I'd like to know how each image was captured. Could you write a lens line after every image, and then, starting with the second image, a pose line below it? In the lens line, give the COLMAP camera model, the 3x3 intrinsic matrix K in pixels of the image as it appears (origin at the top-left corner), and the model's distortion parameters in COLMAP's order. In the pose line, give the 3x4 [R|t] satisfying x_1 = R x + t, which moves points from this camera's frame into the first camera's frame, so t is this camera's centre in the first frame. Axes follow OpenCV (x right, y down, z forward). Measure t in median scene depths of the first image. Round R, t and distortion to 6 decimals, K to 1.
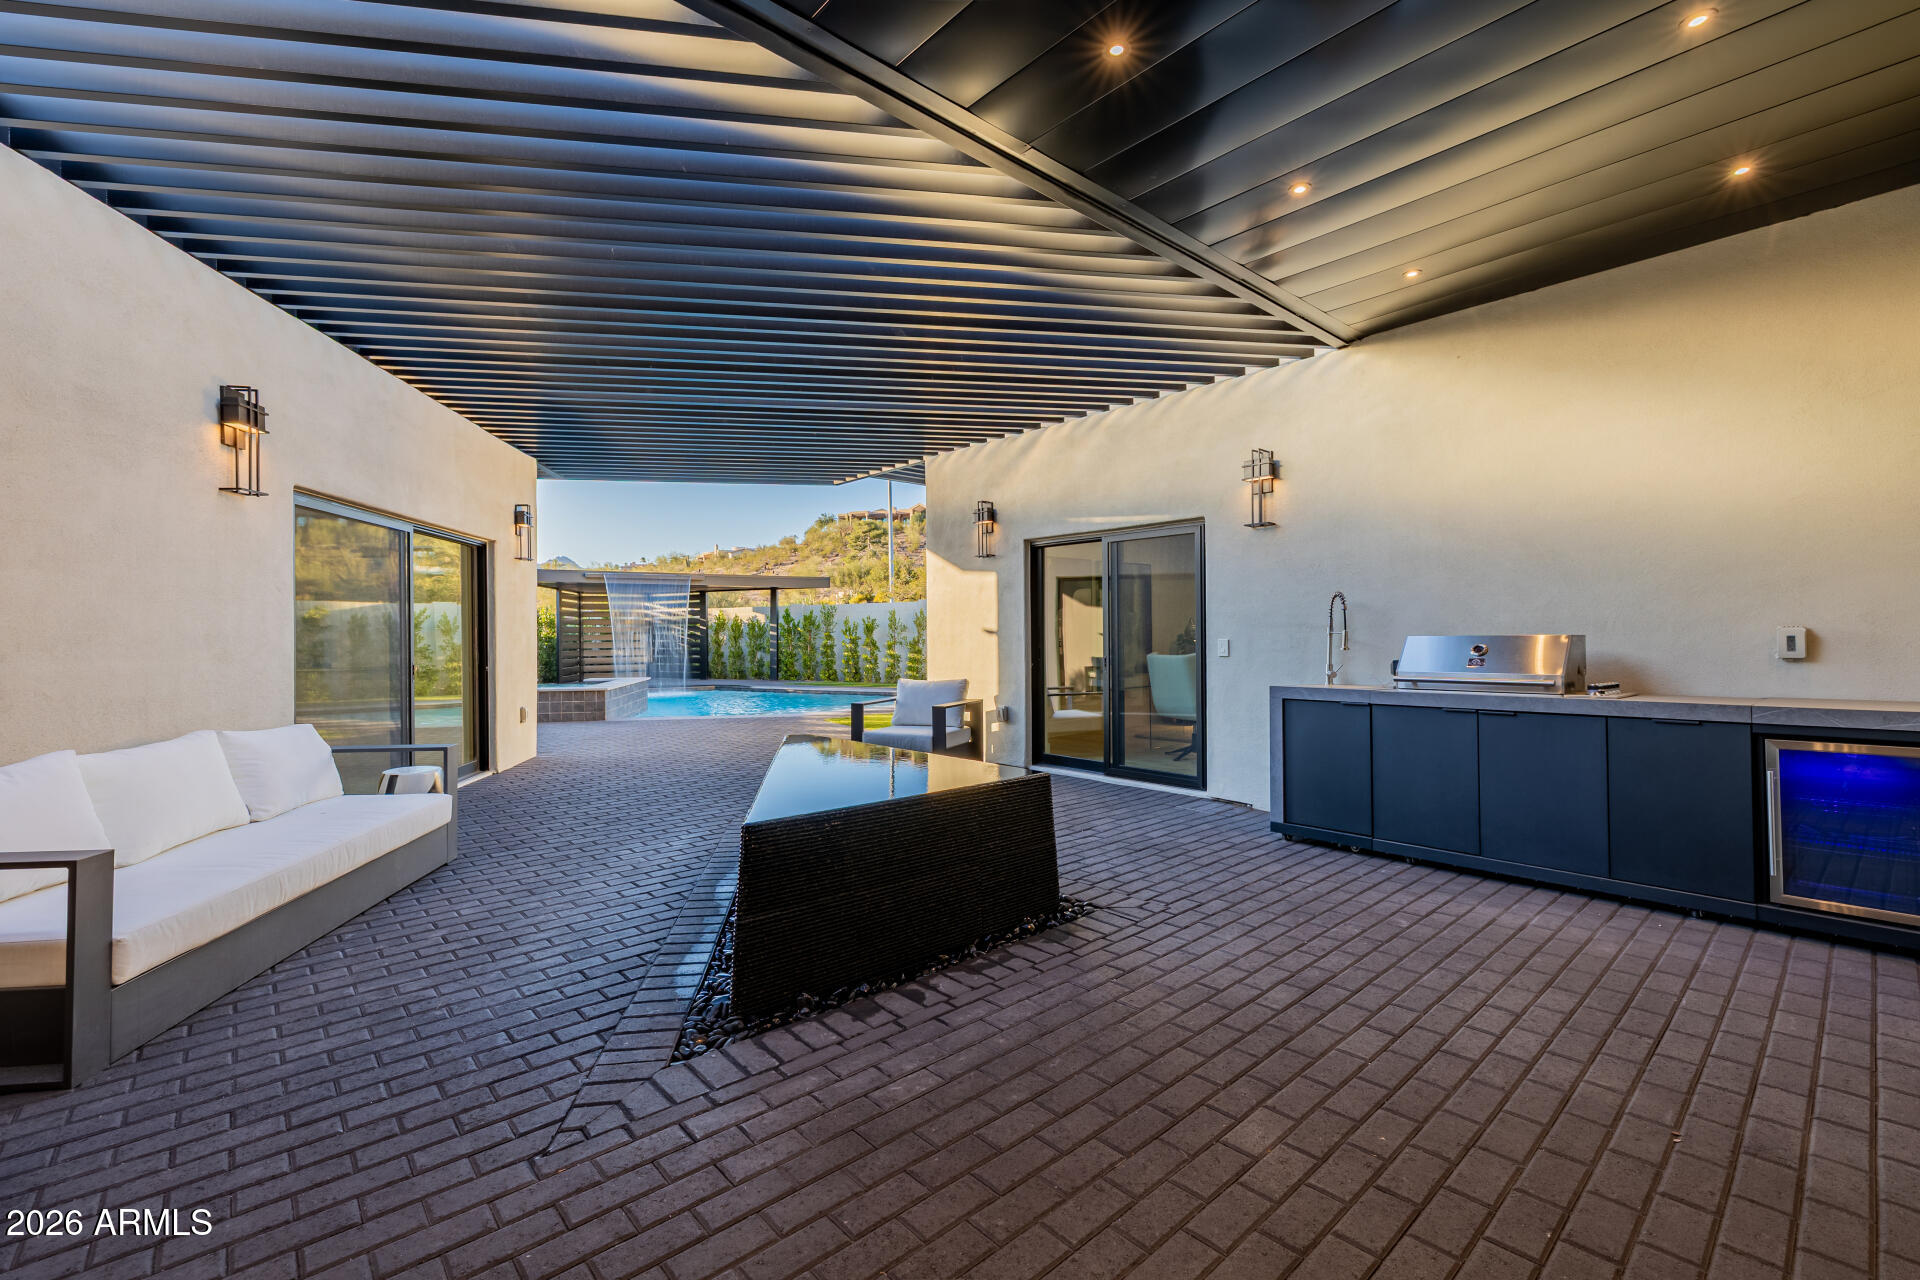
lens RADIAL K [[803.2, 0, 958.9], [0, 803.2, 632.6], [0, 0, 1]] dist [0.001243, 0.000312]
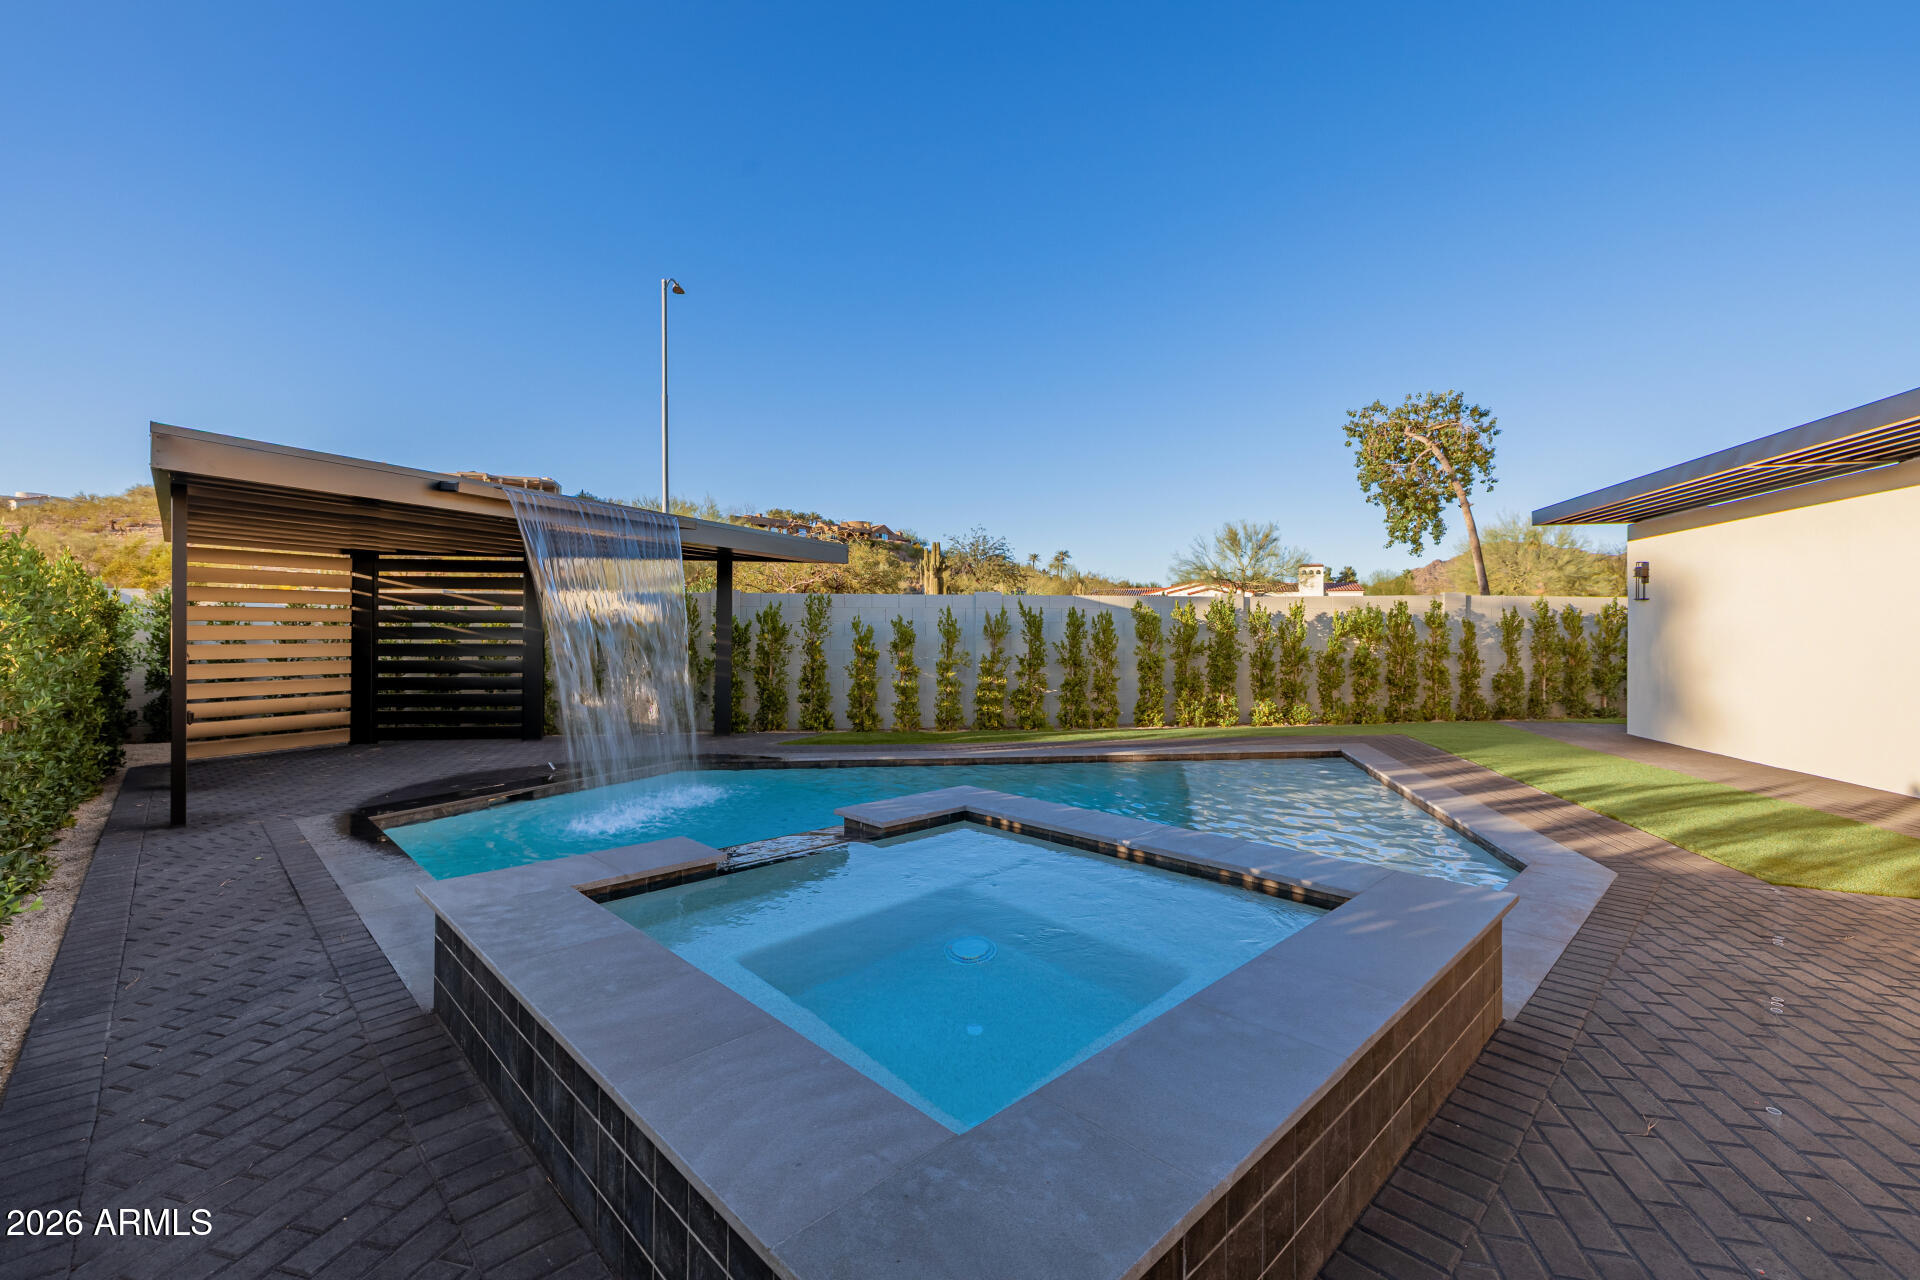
lens RADIAL K [[803.2, 0, 958.9], [0, 803.2, 632.6], [0, 0, 1]] dist [0.001243, 0.000312]
pose [[0.827534, 0.010173, 0.561324, -0.378805], [-0.011049, 0.999937, -0.001833, -0.007255], [-0.561308, -0.004686, 0.827594, 0.461719]]
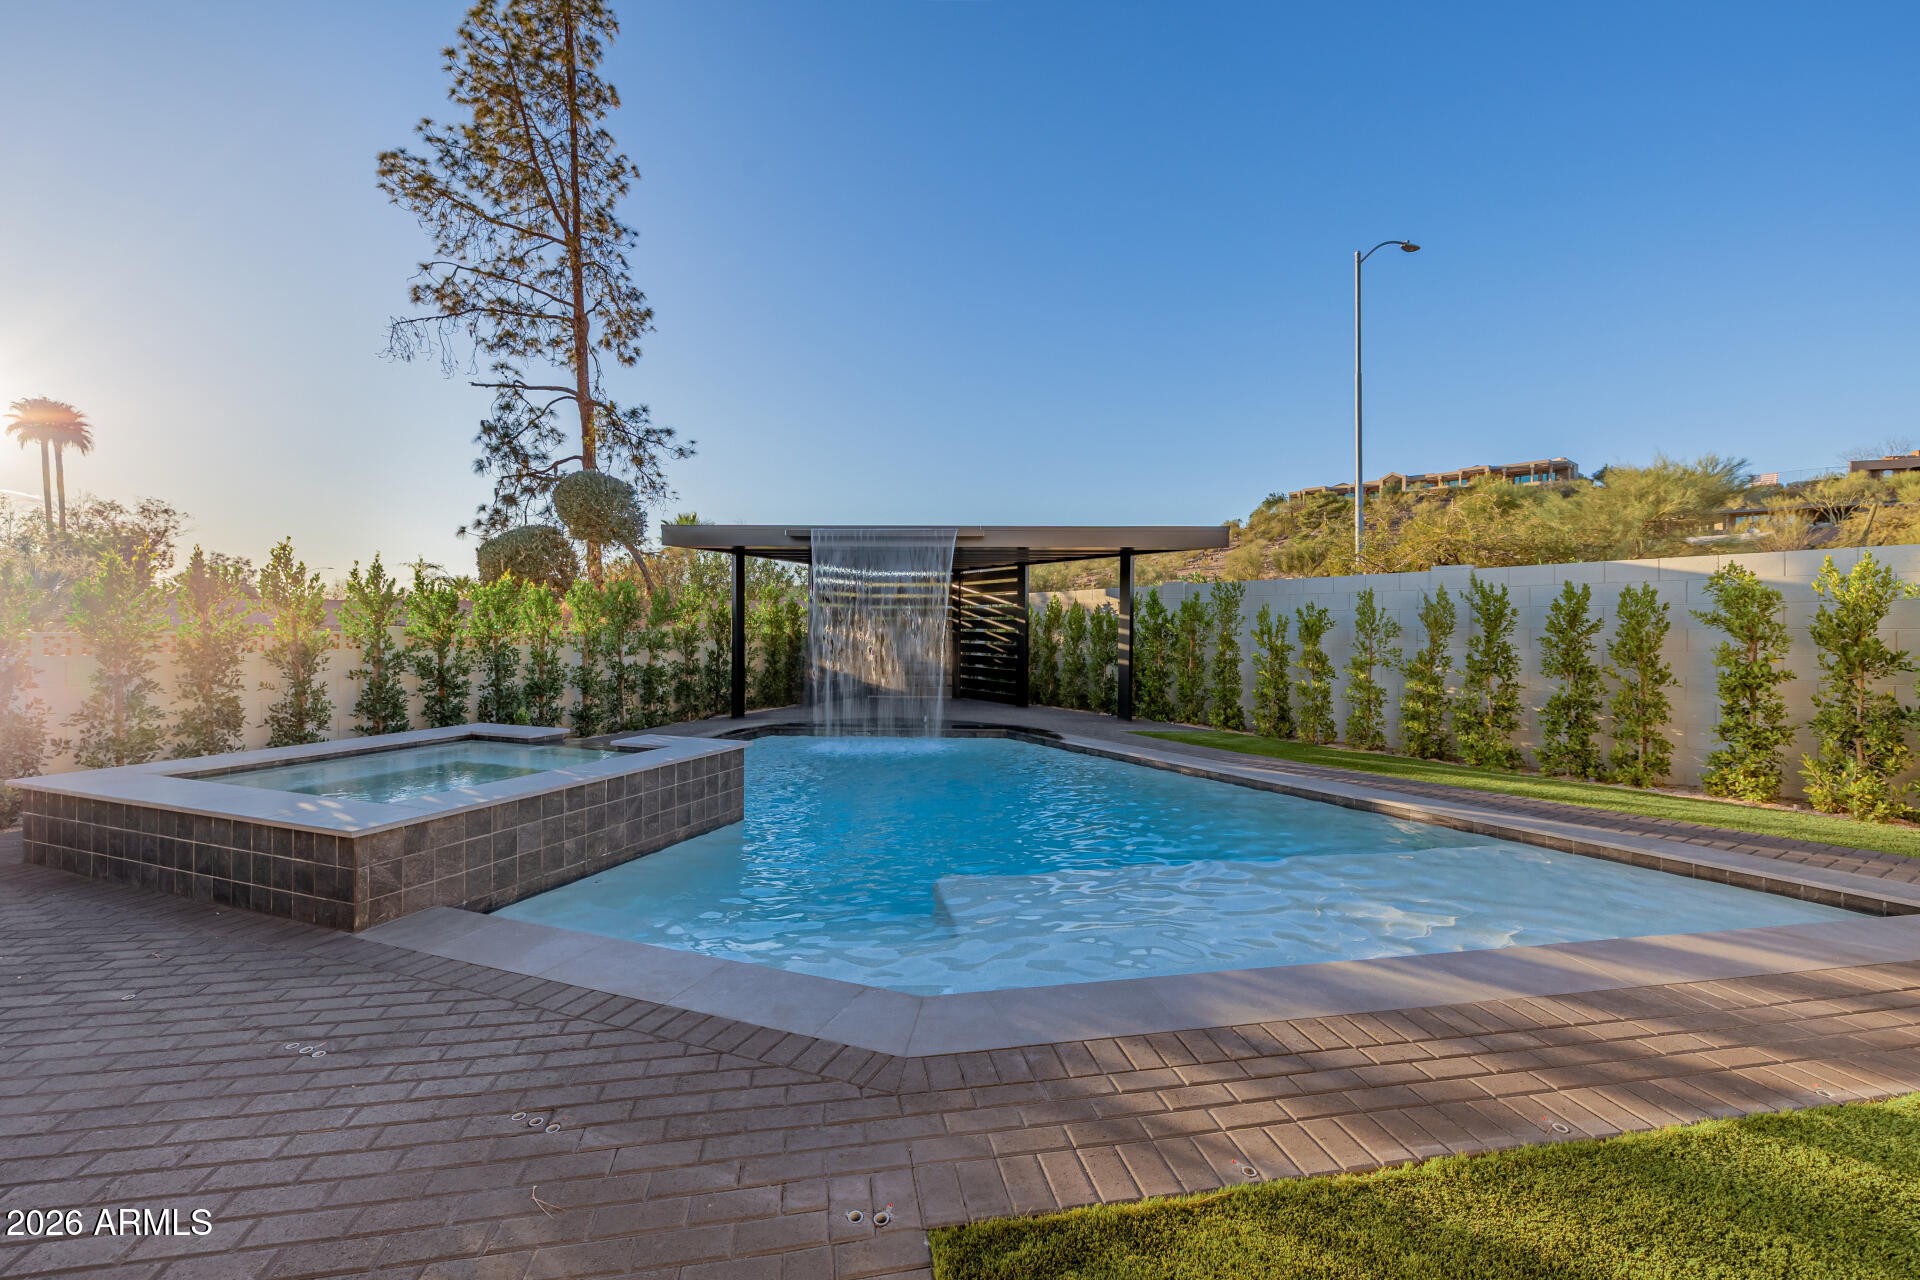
lens RADIAL K [[803.2, 0, 958.9], [0, 803.2, 632.6], [0, 0, 1]] dist [0.001243, 0.000312]
pose [[0.858198, 0.016223, -0.513063, -0.043077], [-0.010122, 0.999841, 0.014685, -0.007125], [0.513219, -0.007410, 0.858226, 0.446683]]
